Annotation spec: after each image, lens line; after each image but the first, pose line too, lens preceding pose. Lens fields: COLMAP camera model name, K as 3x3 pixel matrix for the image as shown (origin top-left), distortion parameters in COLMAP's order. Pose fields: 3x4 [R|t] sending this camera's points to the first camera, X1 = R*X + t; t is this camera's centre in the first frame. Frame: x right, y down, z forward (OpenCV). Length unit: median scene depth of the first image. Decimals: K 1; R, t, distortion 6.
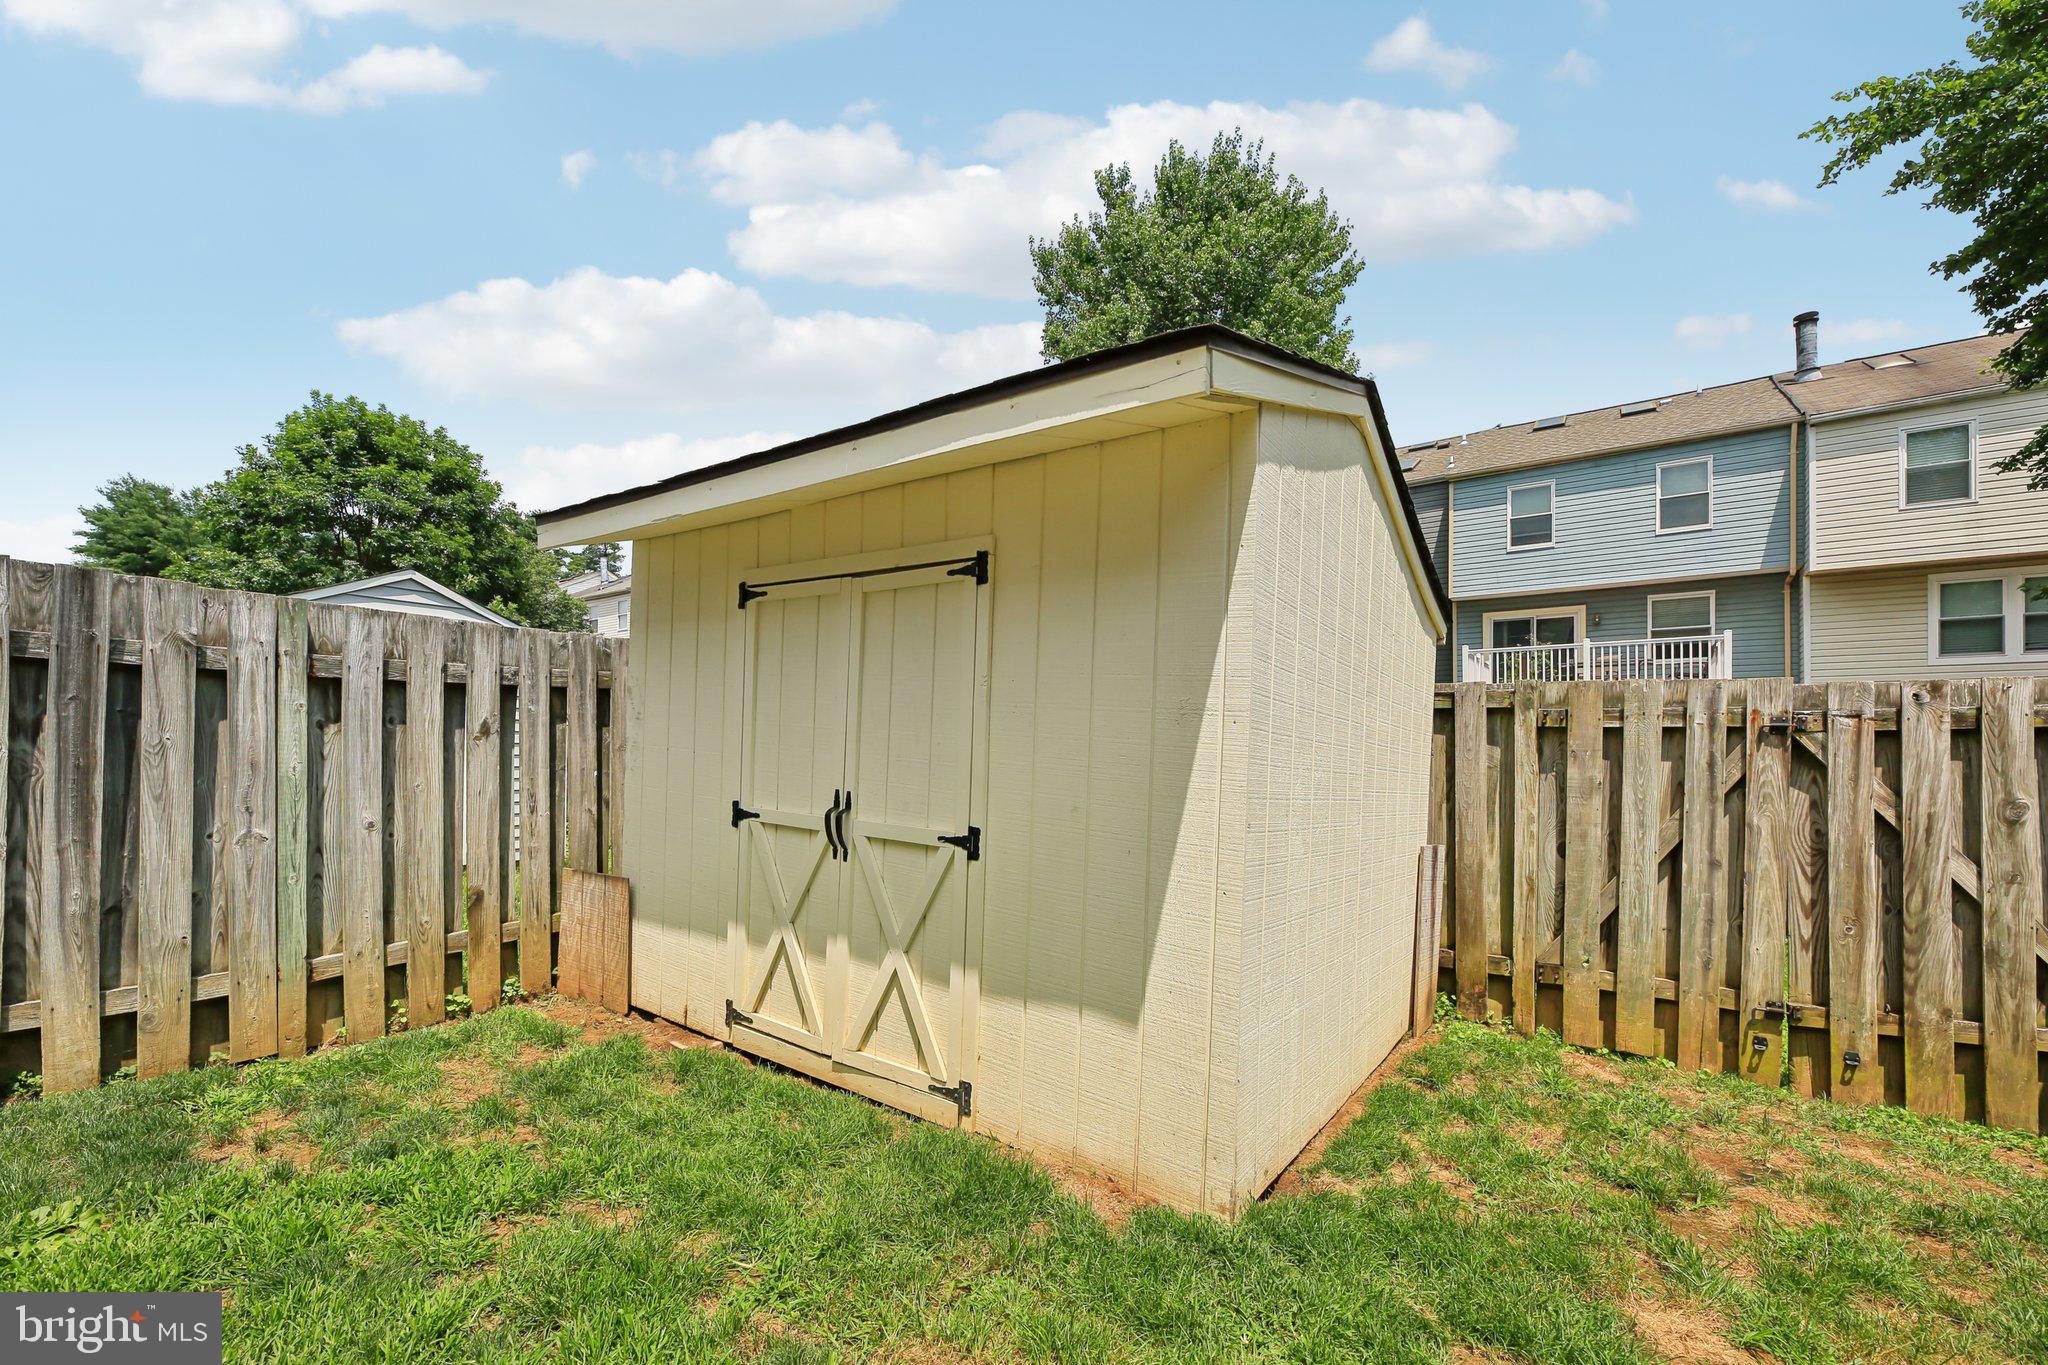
lens RADIAL K [[837.3, 0, 1050.7], [0, 837.3, 745.4], [0, 0, 1]] dist [-0.000238, -0.000185]
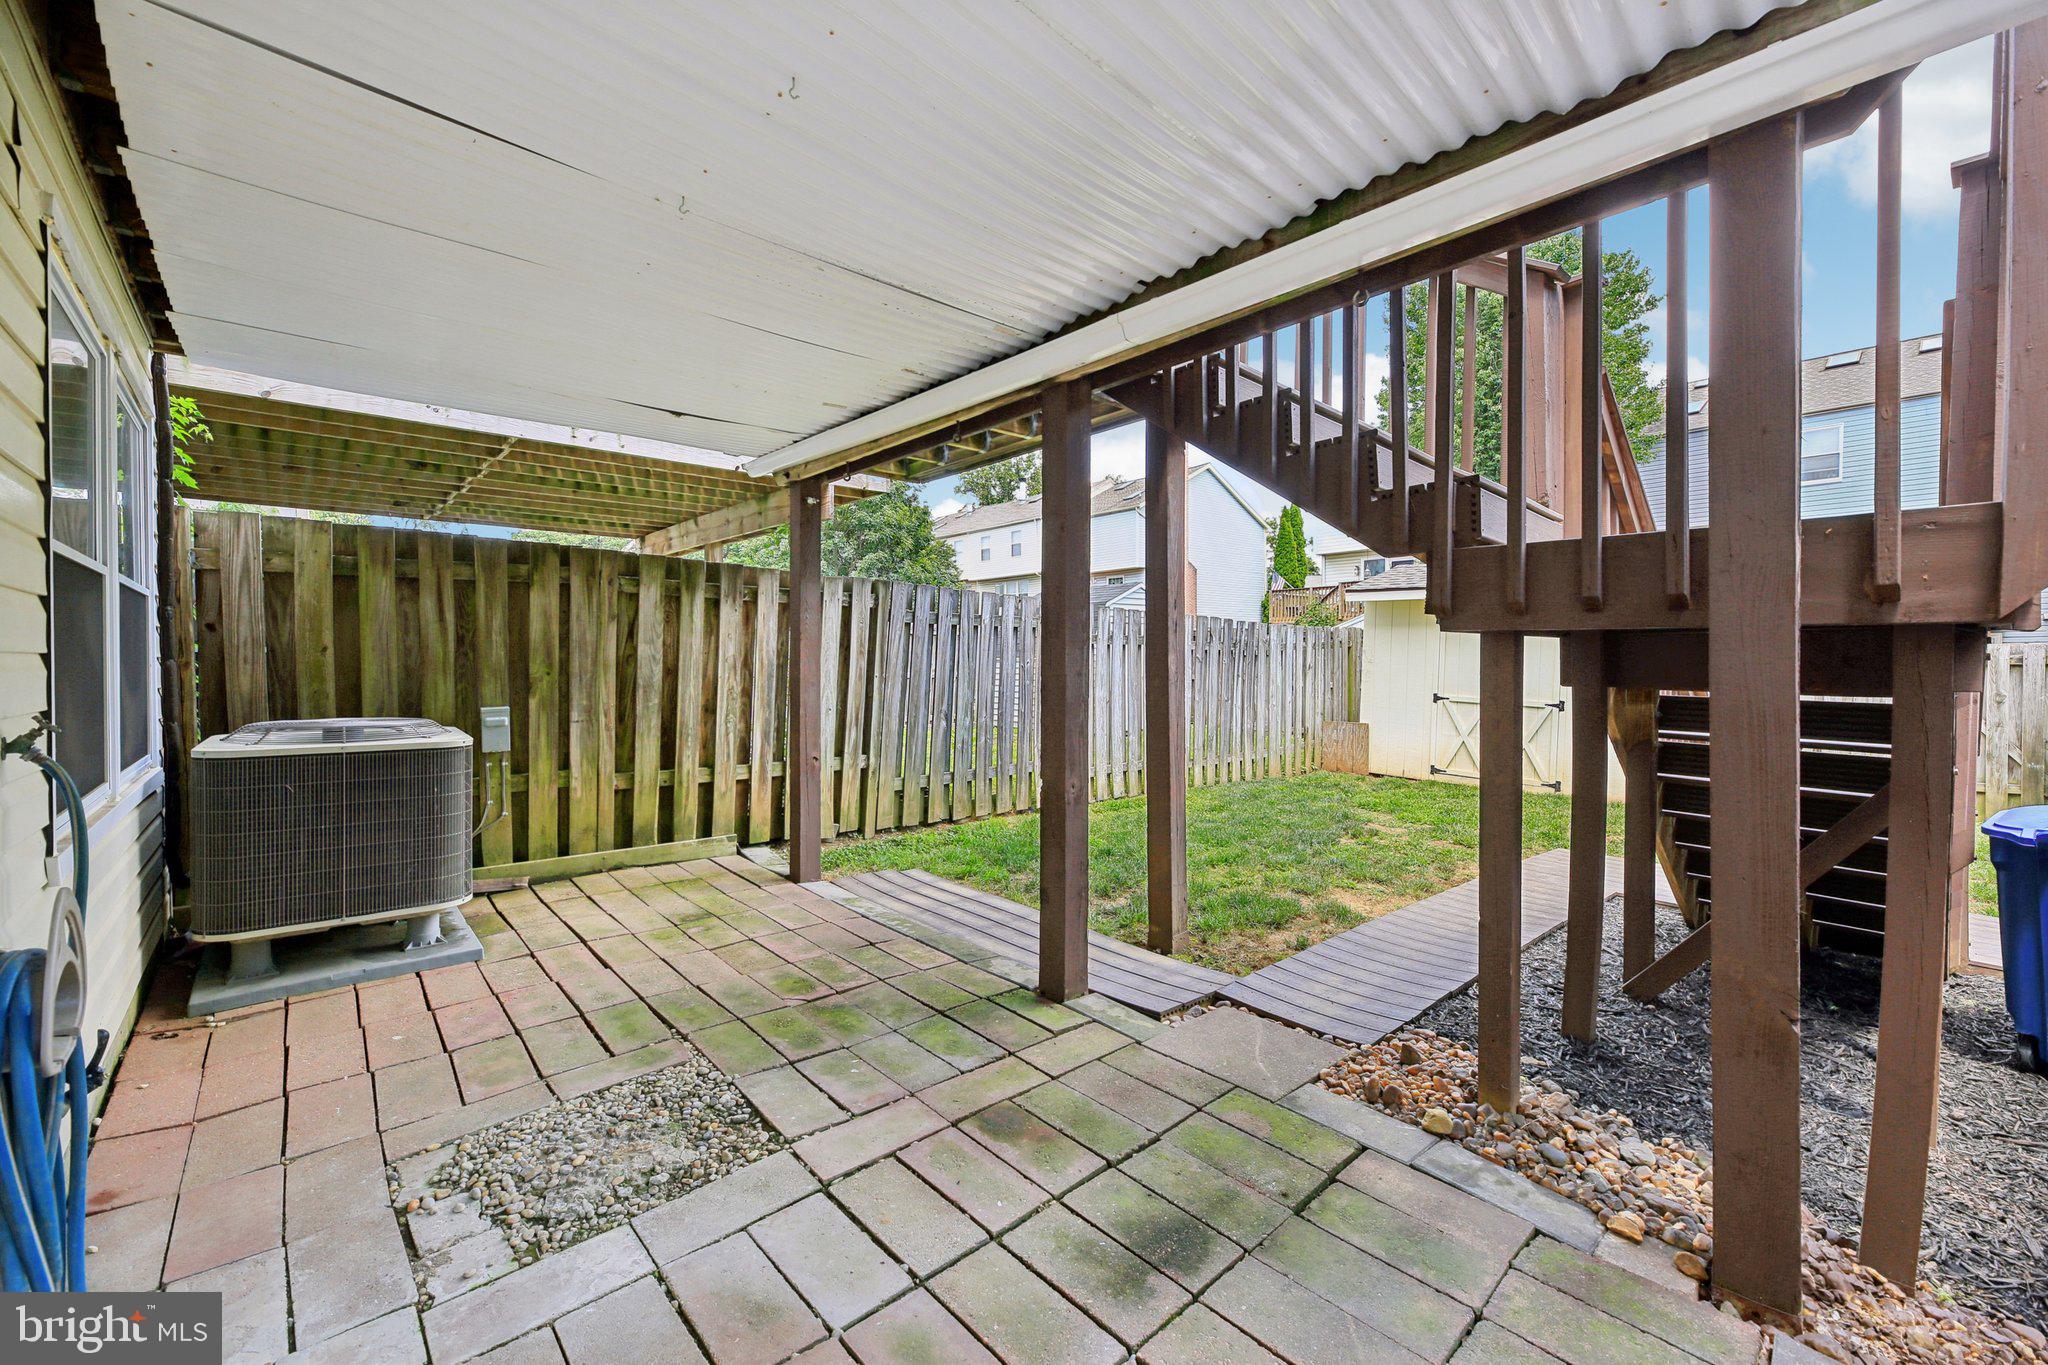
lens RADIAL K [[829.2, 0, 1035.0], [0, 829.2, 676.7], [0, 0, 1]] dist [0.000940, -0.000444]
pose [[0.973769, -0.003967, -0.227504, -0.907570], [0.012167, 0.999325, 0.034651, -0.087675], [0.227213, -0.036510, 0.973160, -1.718279]]
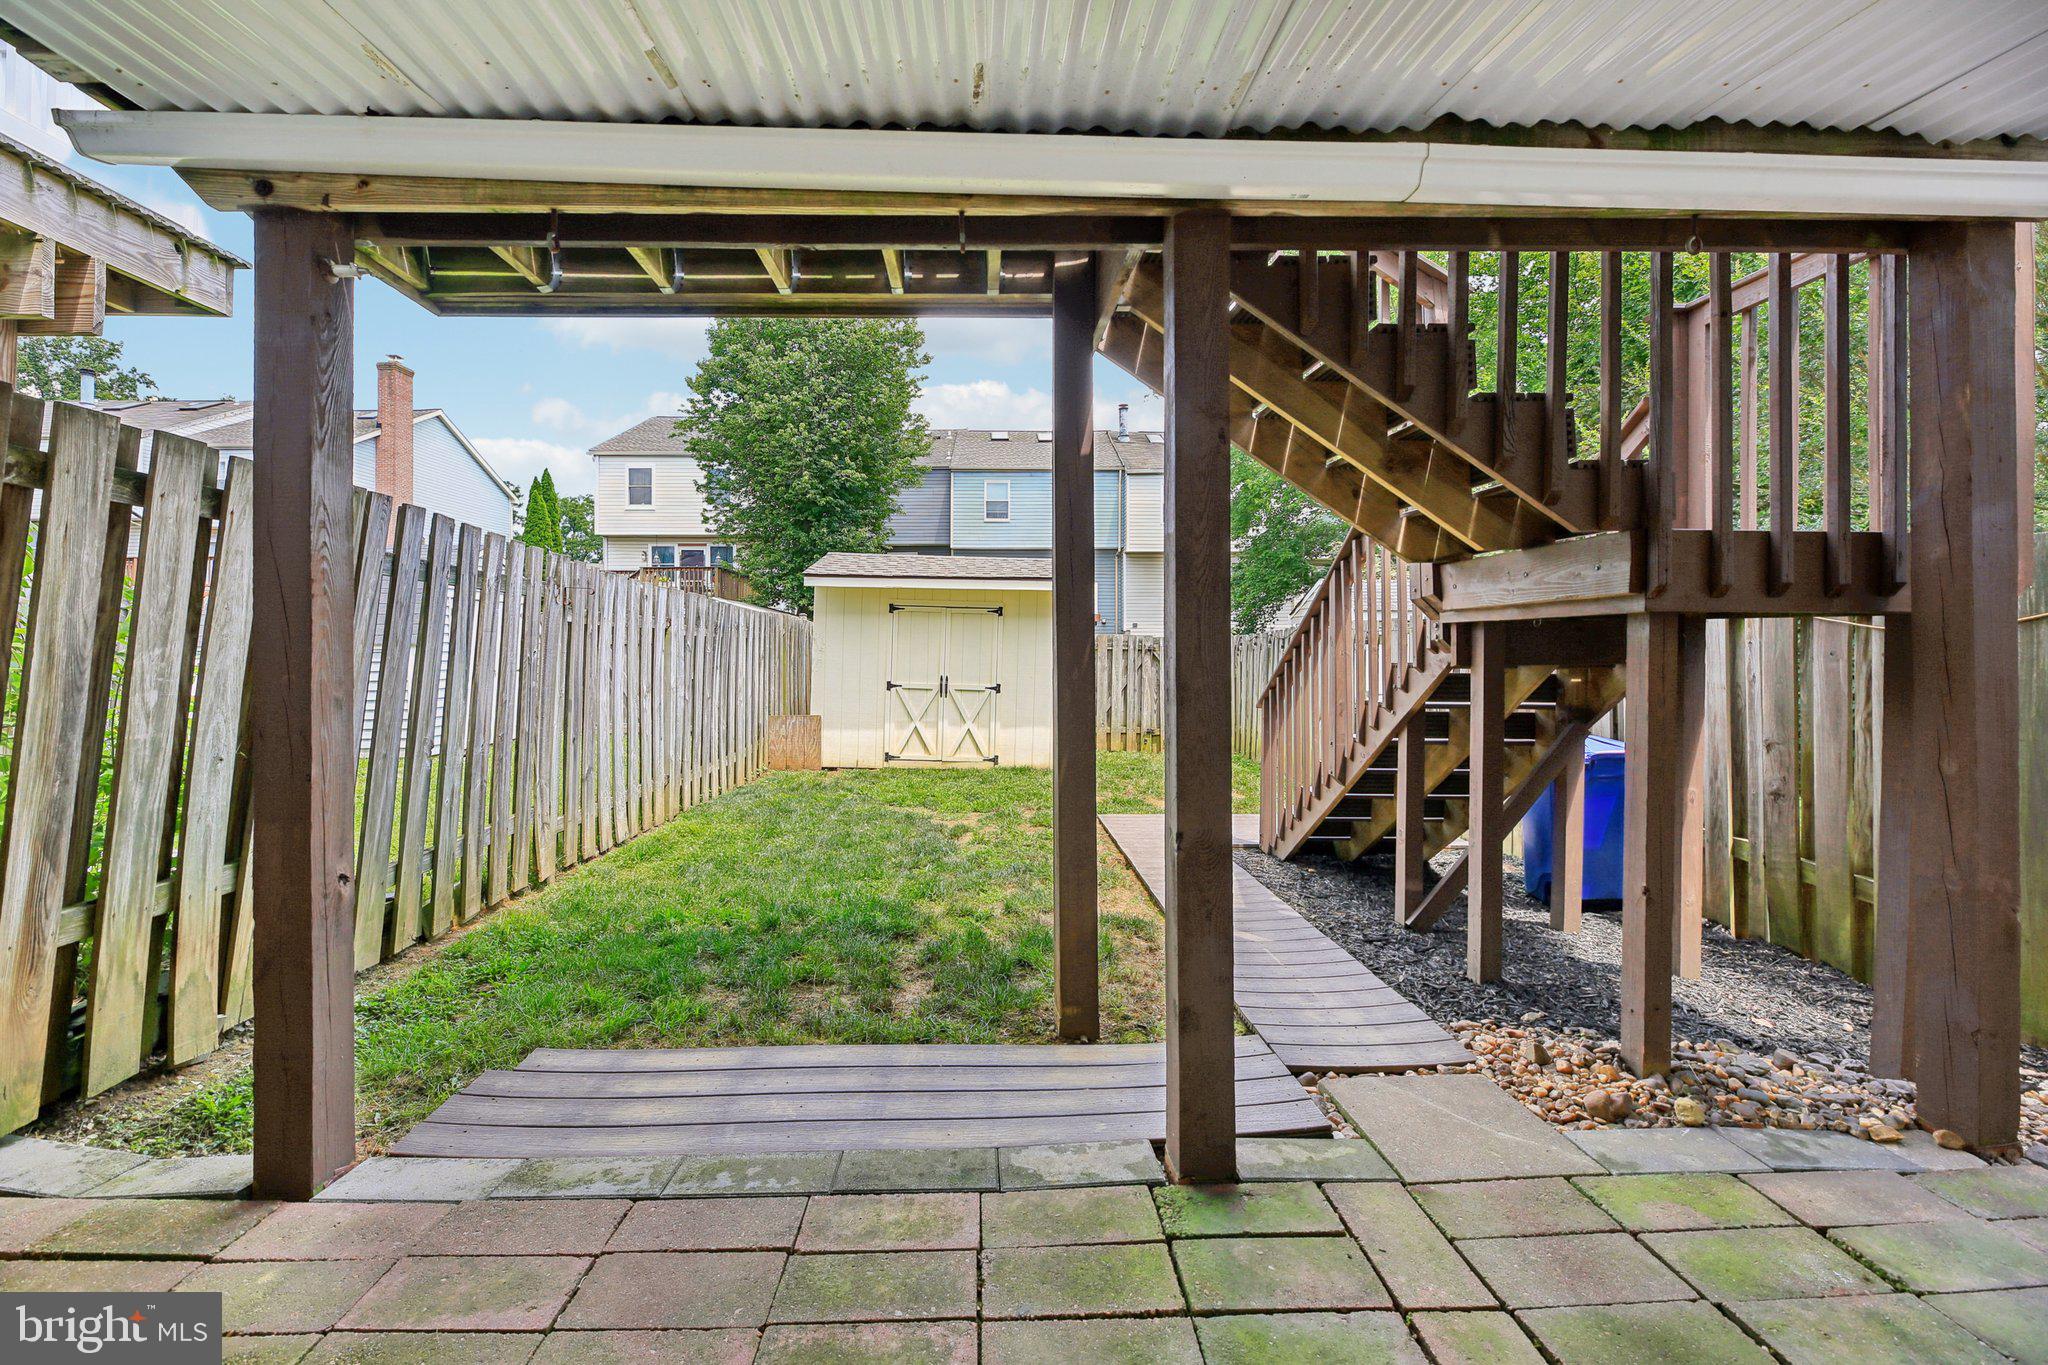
lens RADIAL K [[820.5, 0, 1023.7], [0, 820.5, 651.6], [0, 0, 1]] dist [0.000086, -0.003377]
pose [[0.800659, -0.015614, 0.598917, -1.445979], [0.002477, 0.999738, 0.022751, -0.082376], [-0.599116, -0.016732, 0.800488, -1.284450]]
